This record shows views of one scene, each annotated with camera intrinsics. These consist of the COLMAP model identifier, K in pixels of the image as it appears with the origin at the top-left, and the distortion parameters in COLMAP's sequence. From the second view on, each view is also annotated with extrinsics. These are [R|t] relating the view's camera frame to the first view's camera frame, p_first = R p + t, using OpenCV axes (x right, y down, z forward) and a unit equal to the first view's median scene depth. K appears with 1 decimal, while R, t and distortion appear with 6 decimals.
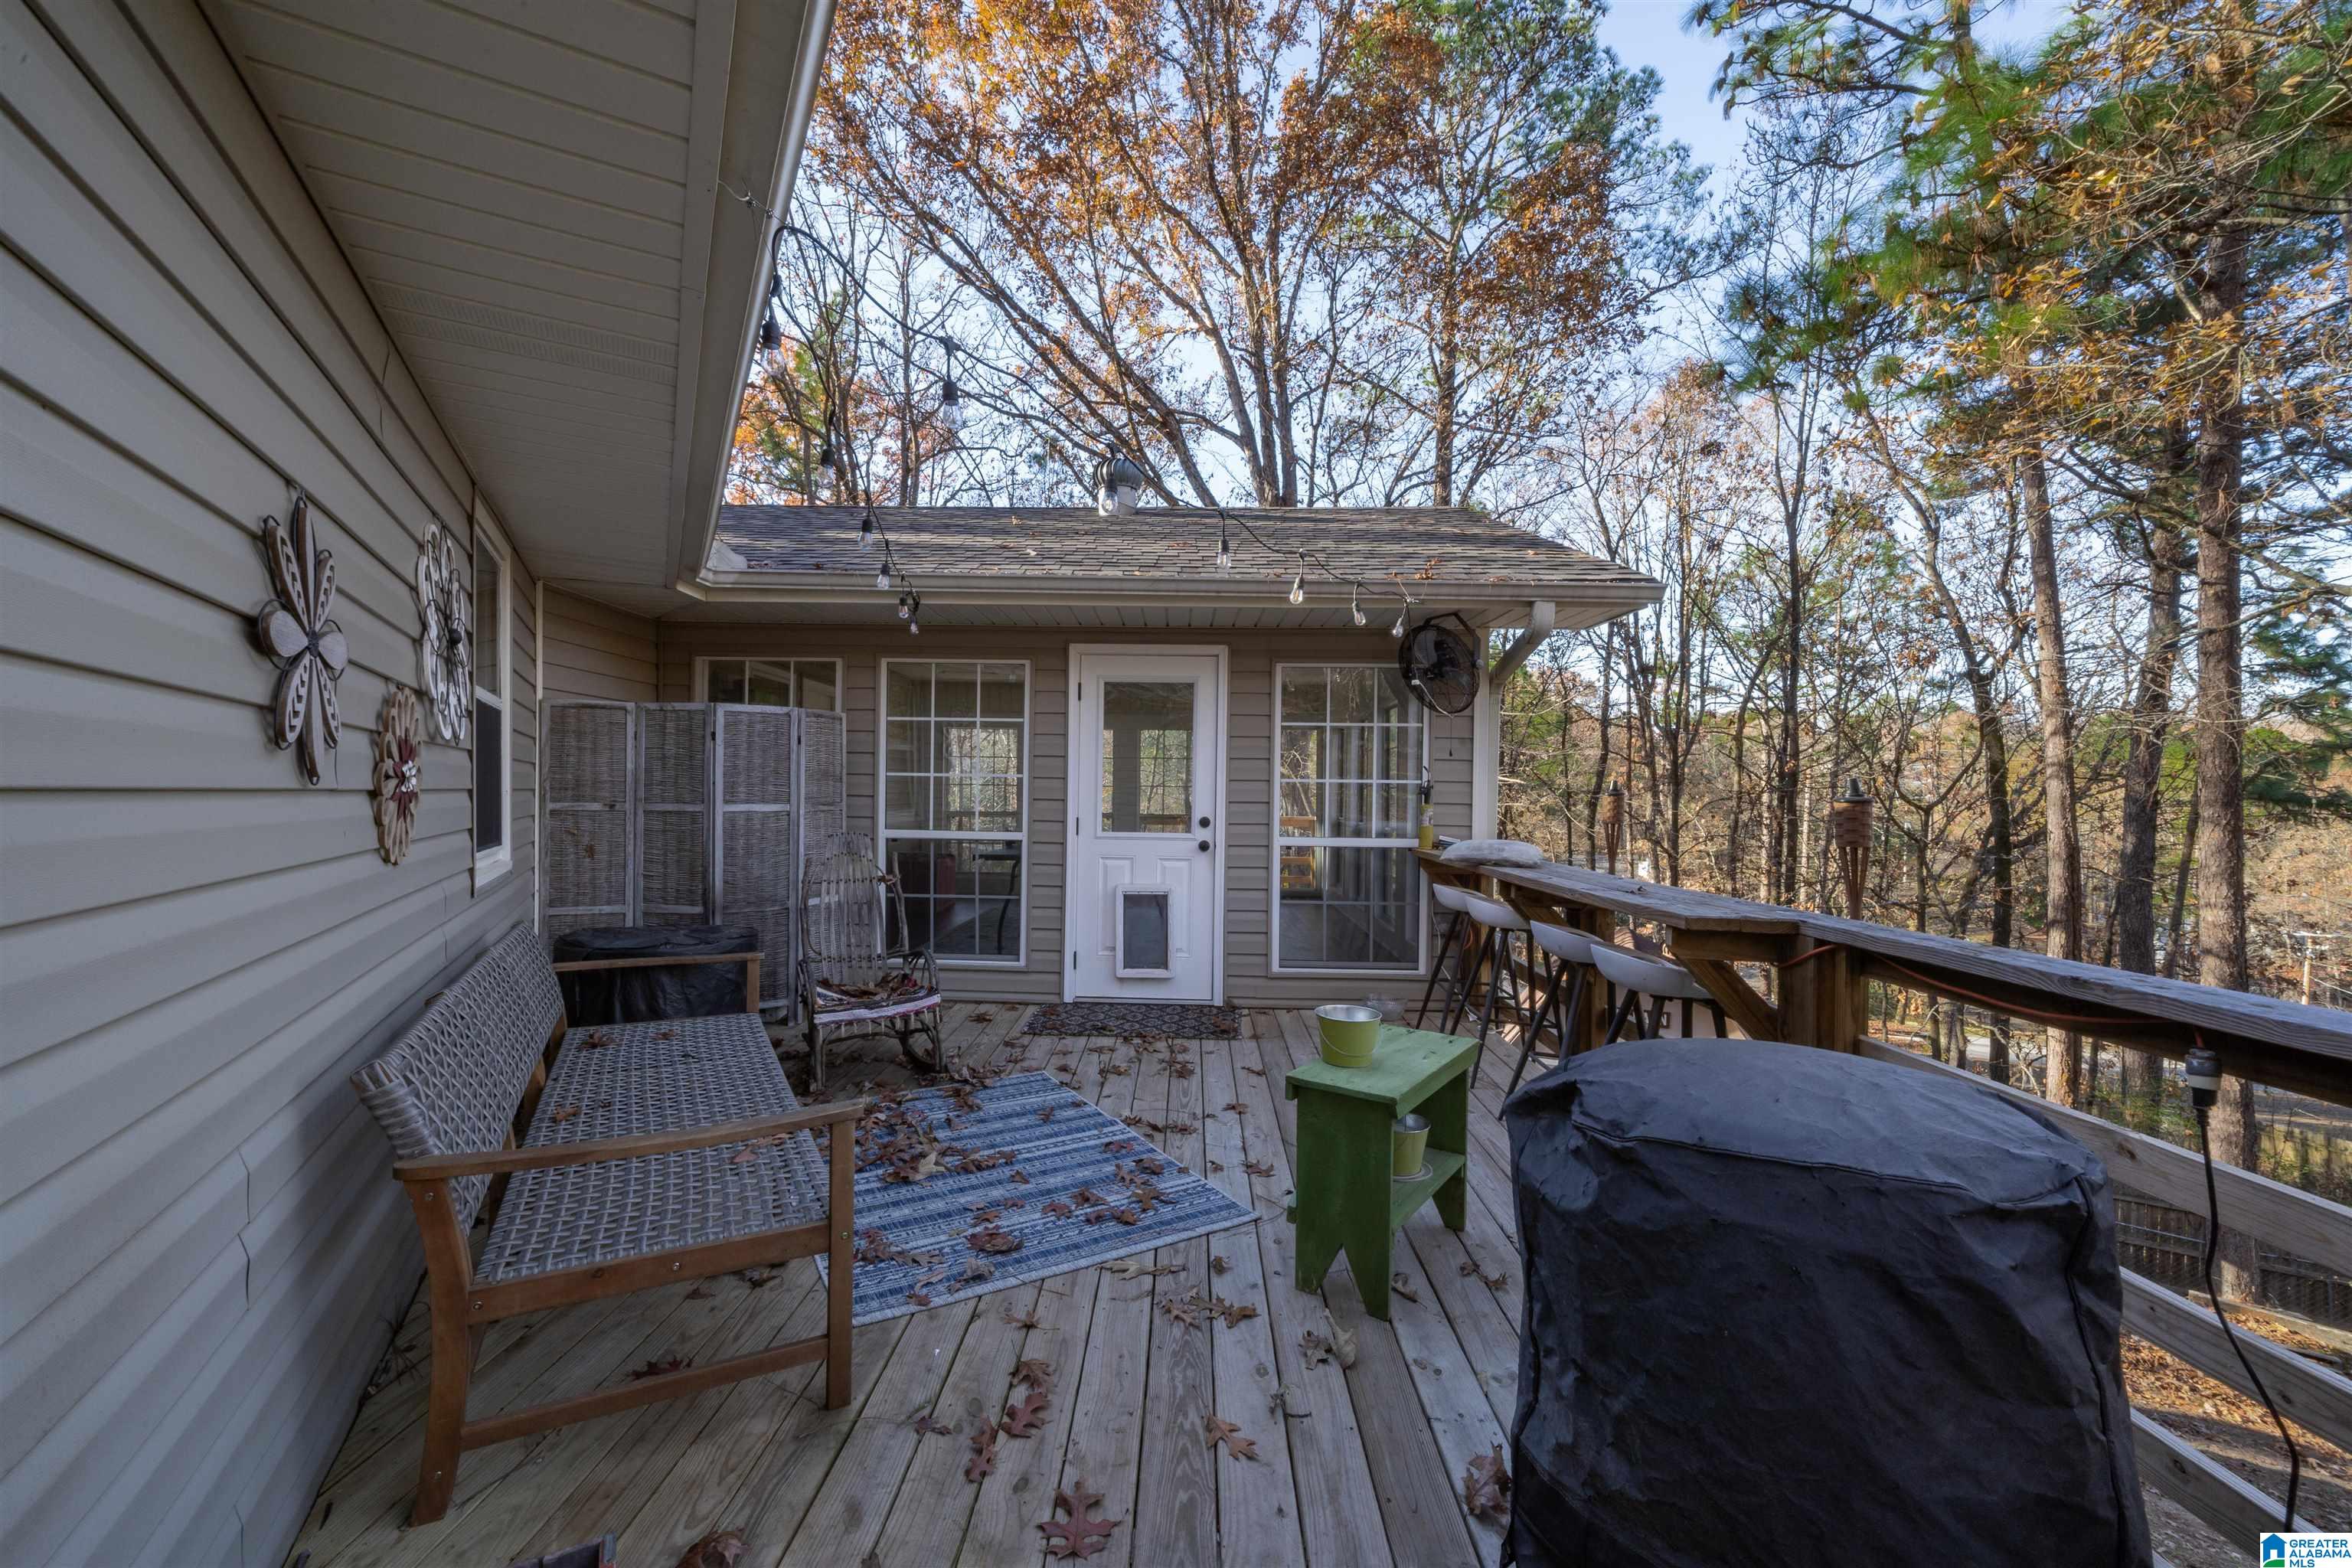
lens RADIAL K [[975.3, 0, 1176.0], [0, 975.3, 784.0], [0, 0, 1]] dist [0.000143, 0.000018]
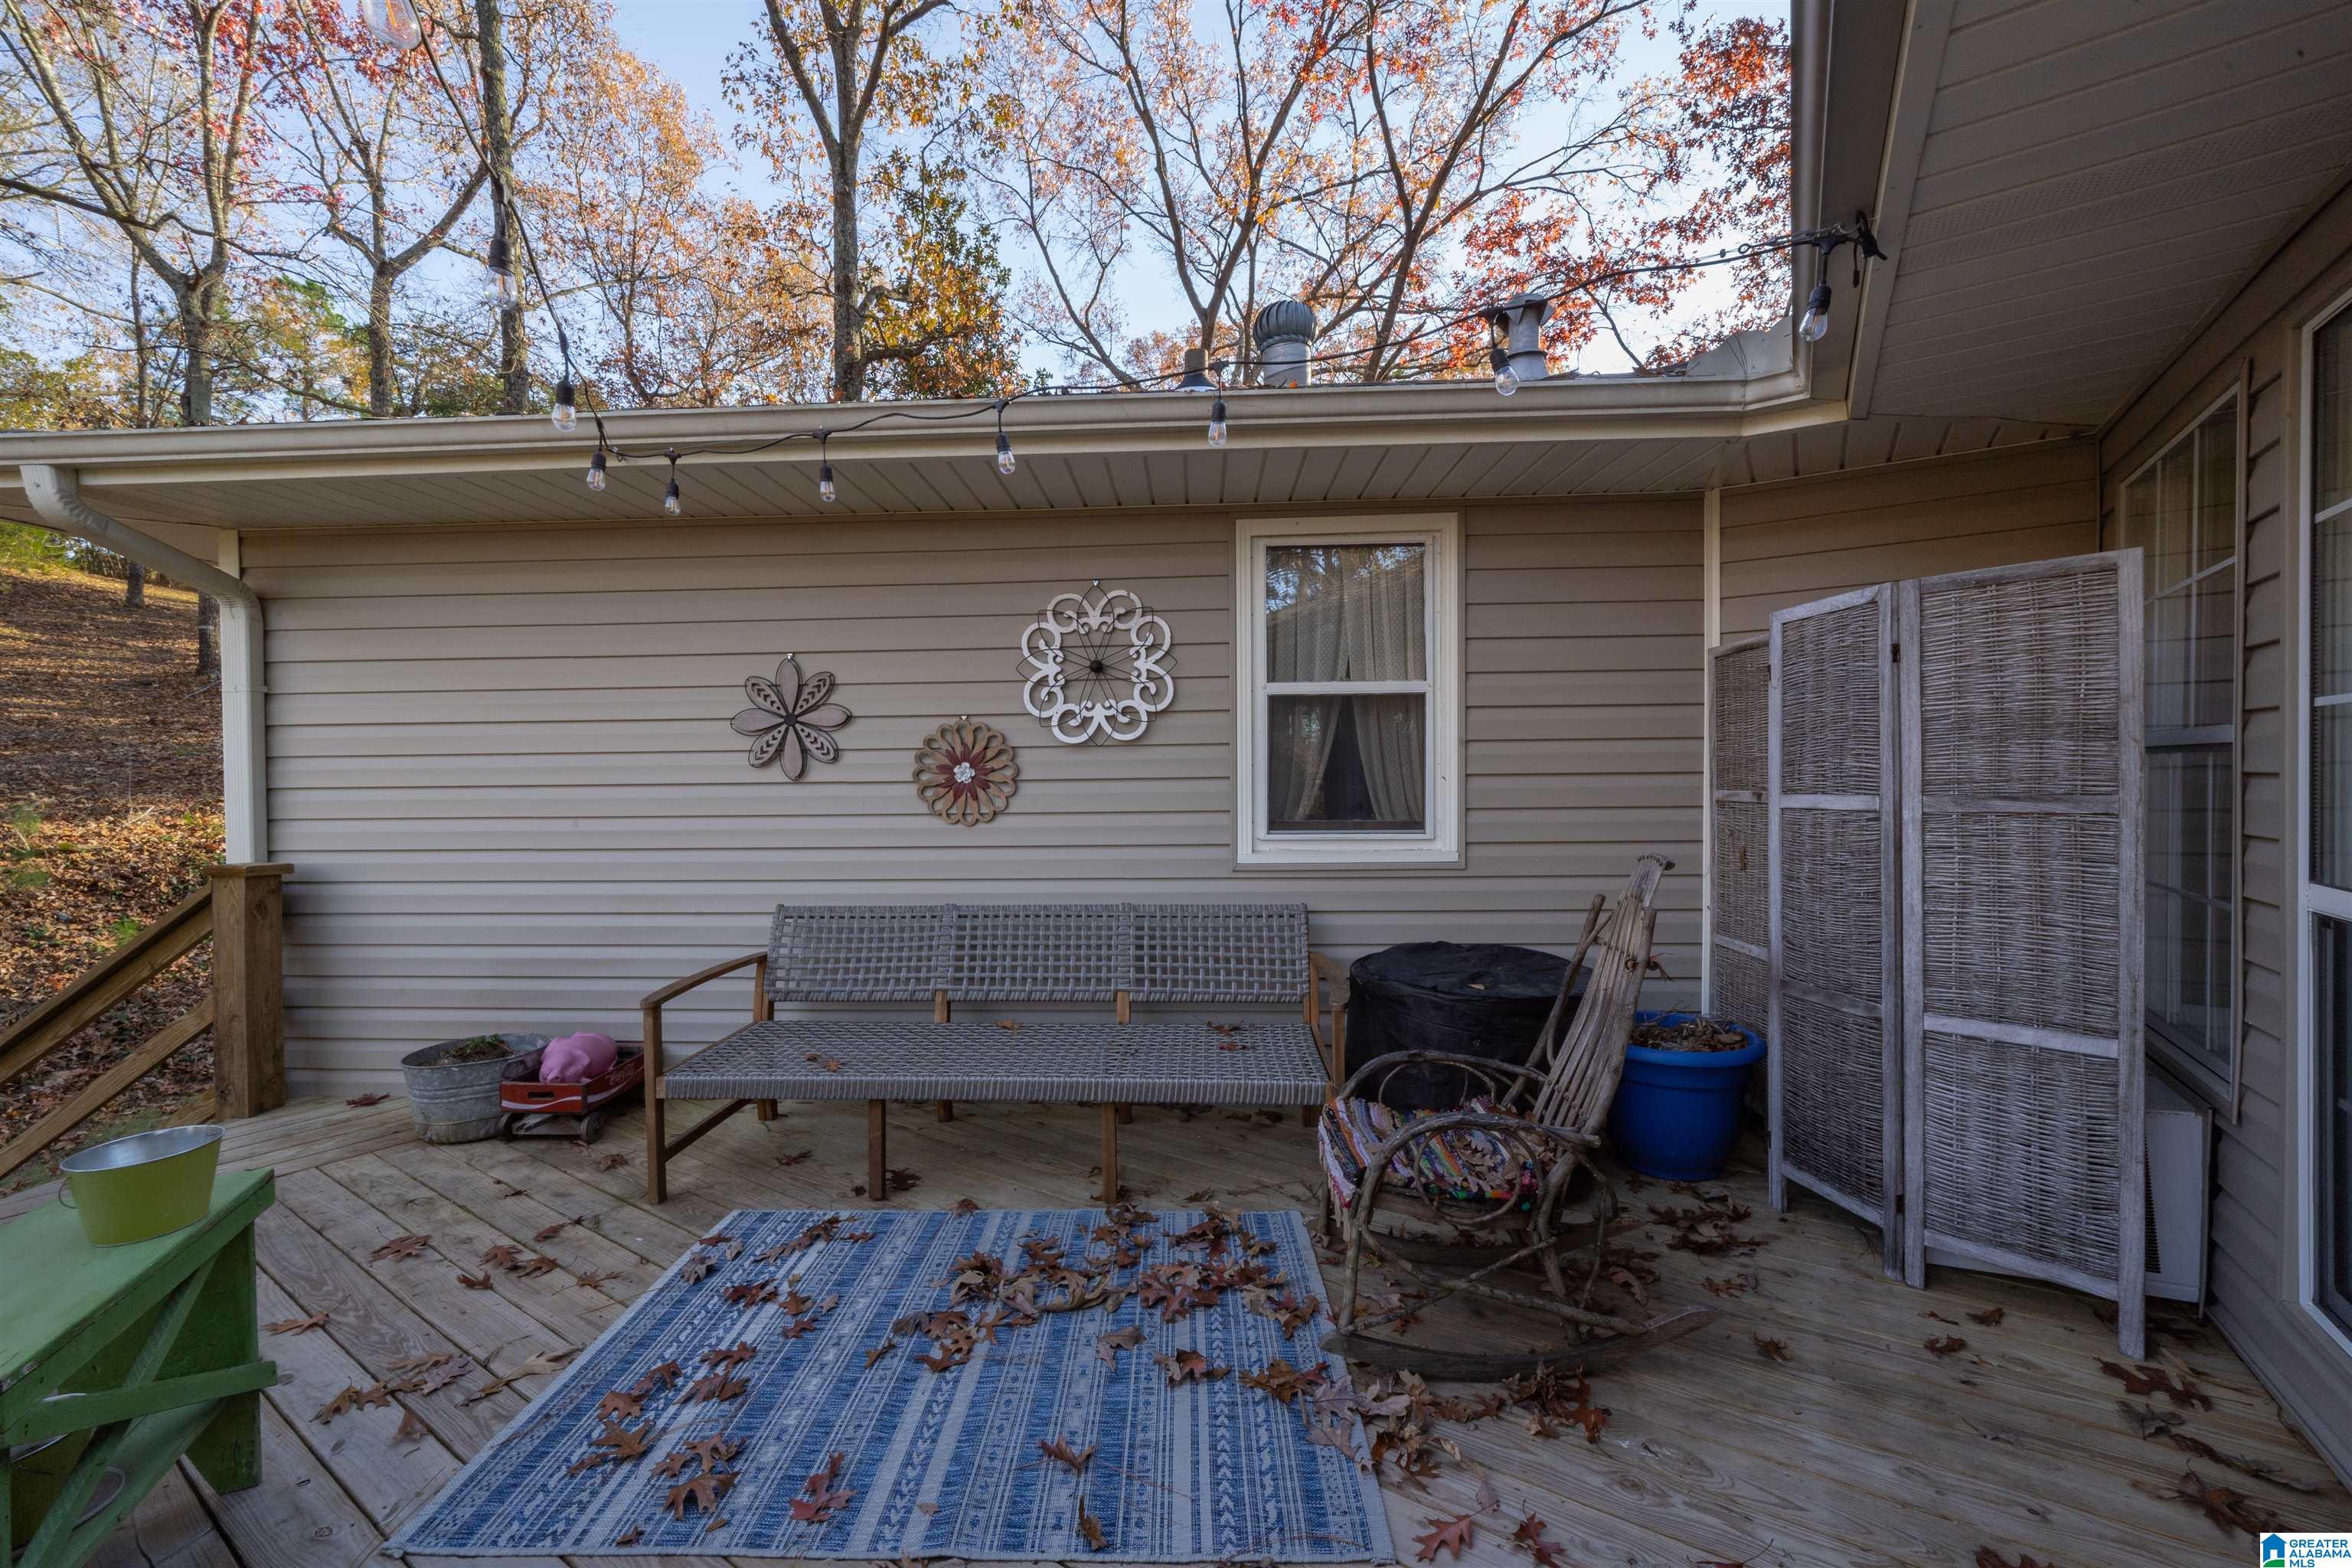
lens RADIAL K [[947.8, 0, 1142.3], [0, 947.8, 794.7], [0, 0, 1]] dist [0.000139, 0.000070]
pose [[-0.553774, 0.007817, -0.832631, 0.234963], [0.015625, 0.999877, -0.001005, 0.020768], [0.832521, -0.013566, -0.553828, 1.323748]]
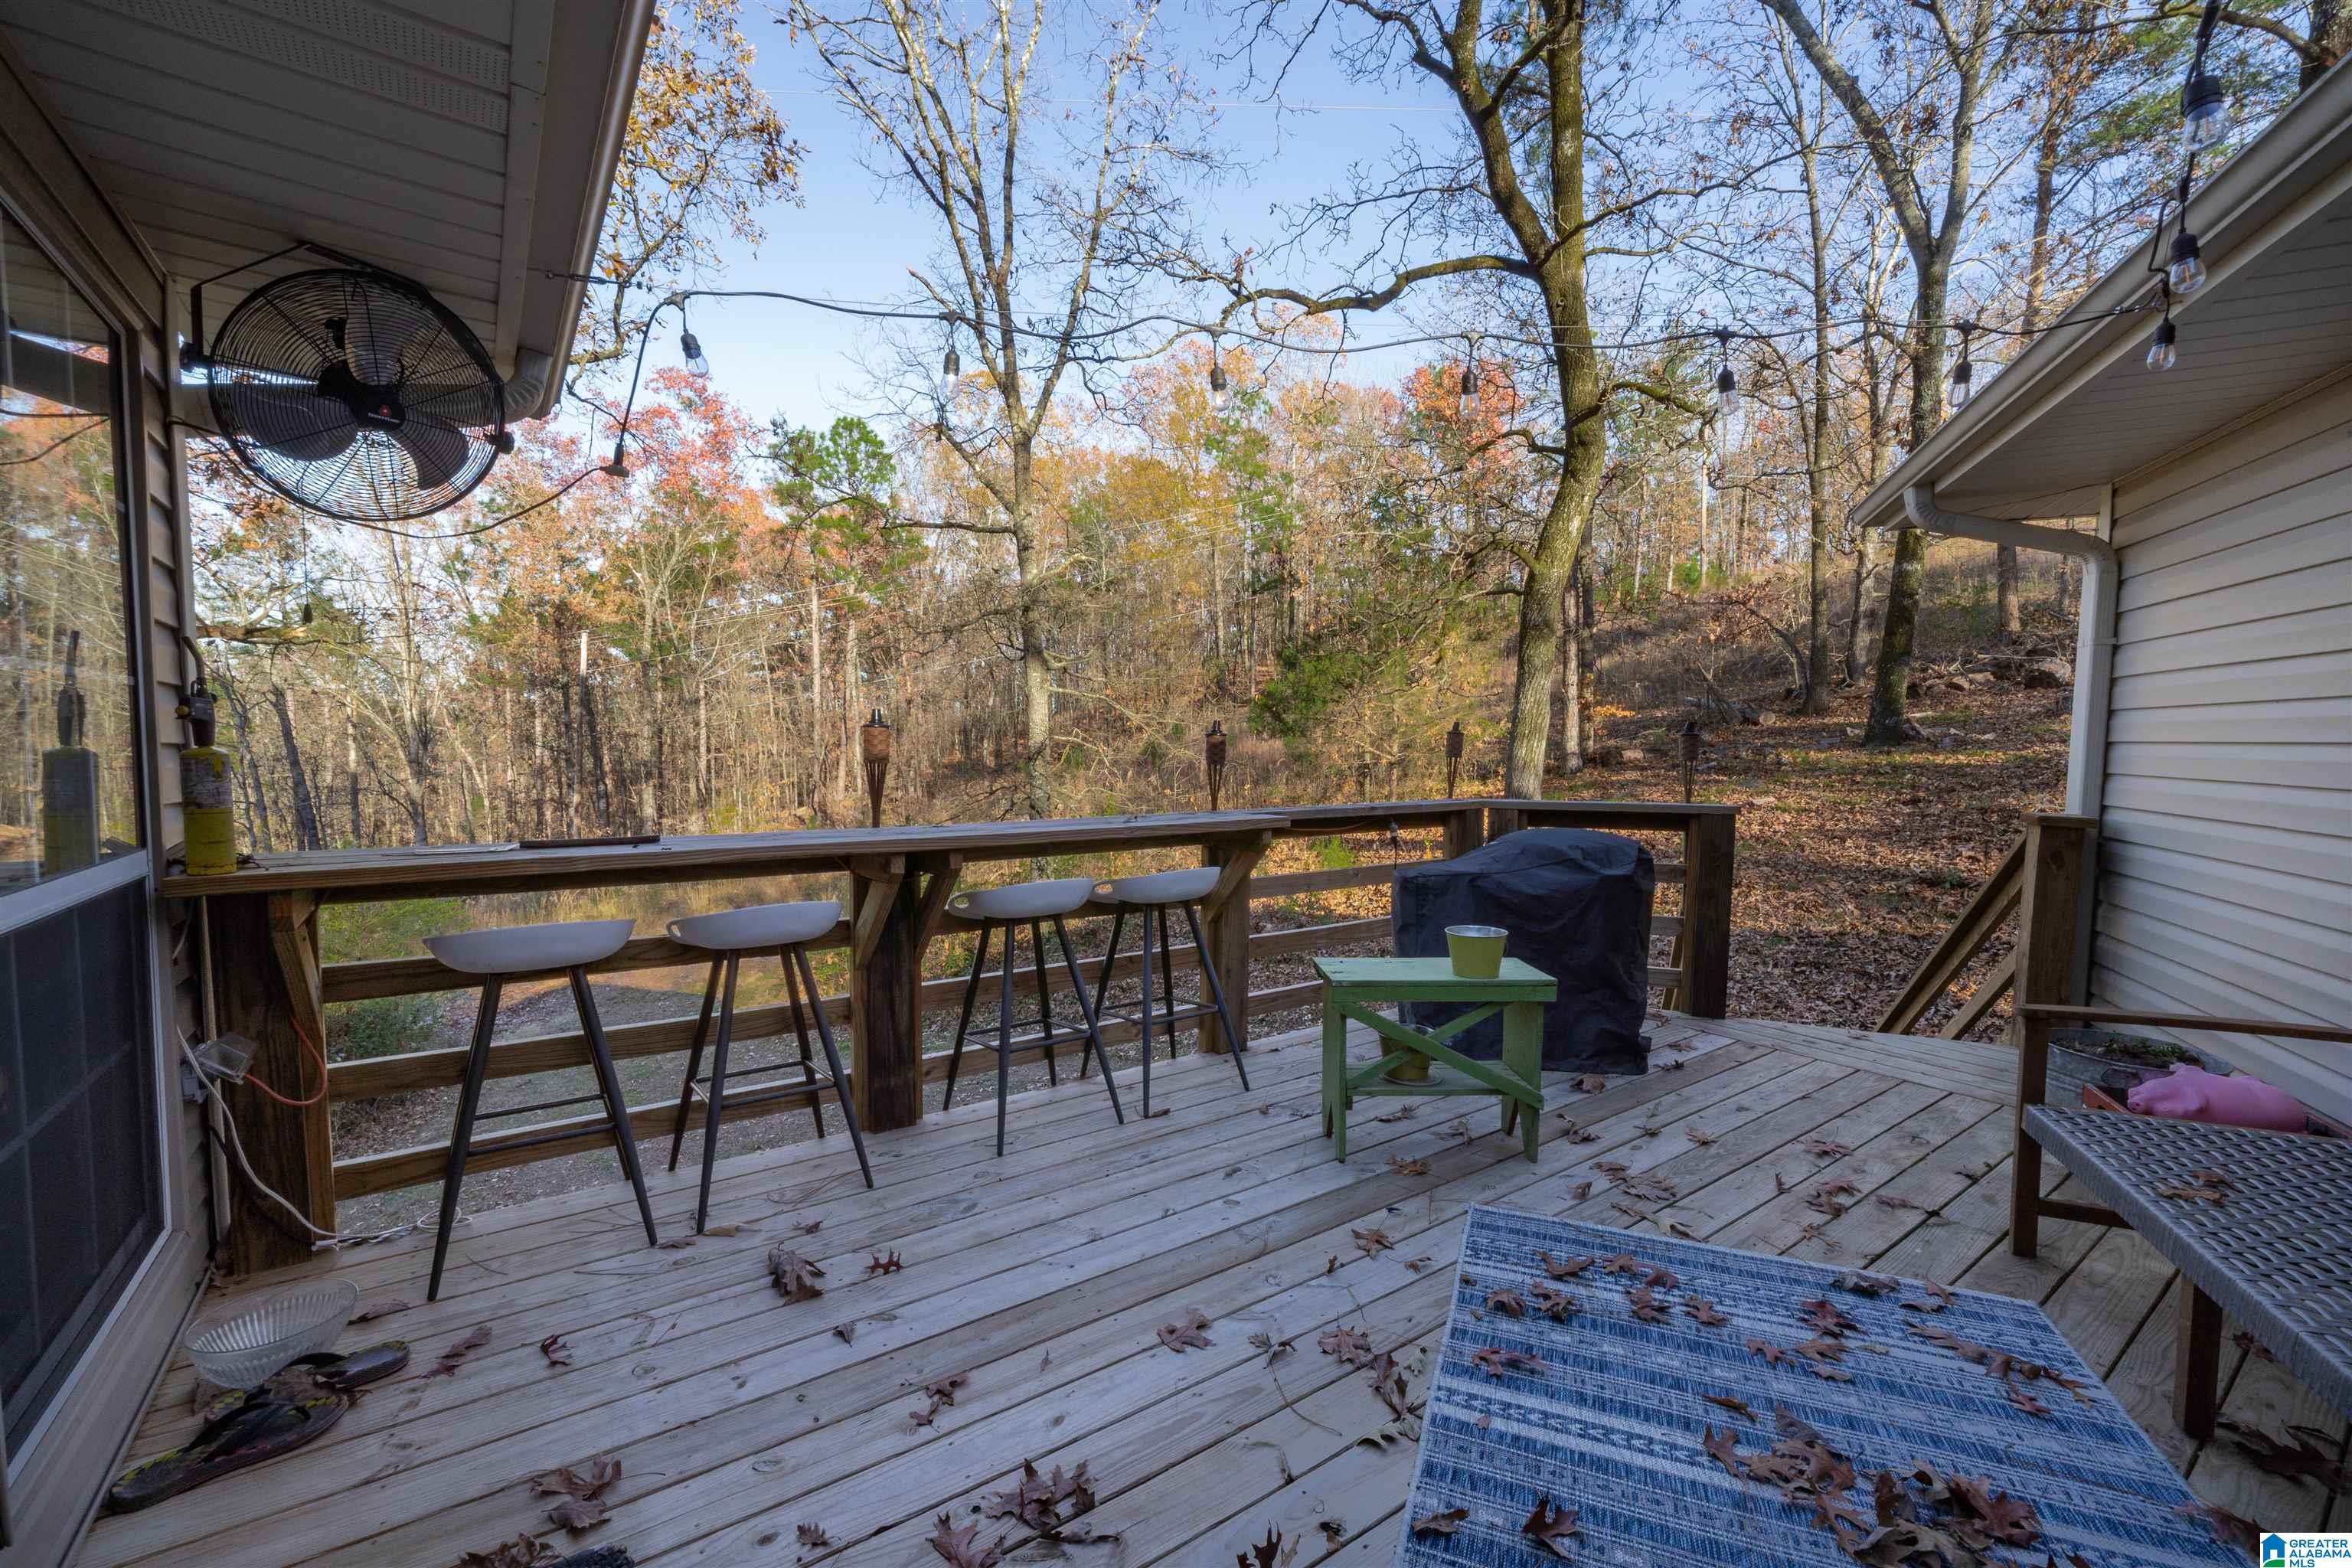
lens RADIAL K [[947.8, 0, 1142.3], [0, 947.8, 794.7], [0, 0, 1]] dist [0.000139, 0.000070]
pose [[-0.579974, -0.051601, 0.812999, -0.349821], [-0.012668, 0.998442, 0.054334, 0.011916], [-0.814536, 0.021213, -0.579725, 1.403475]]
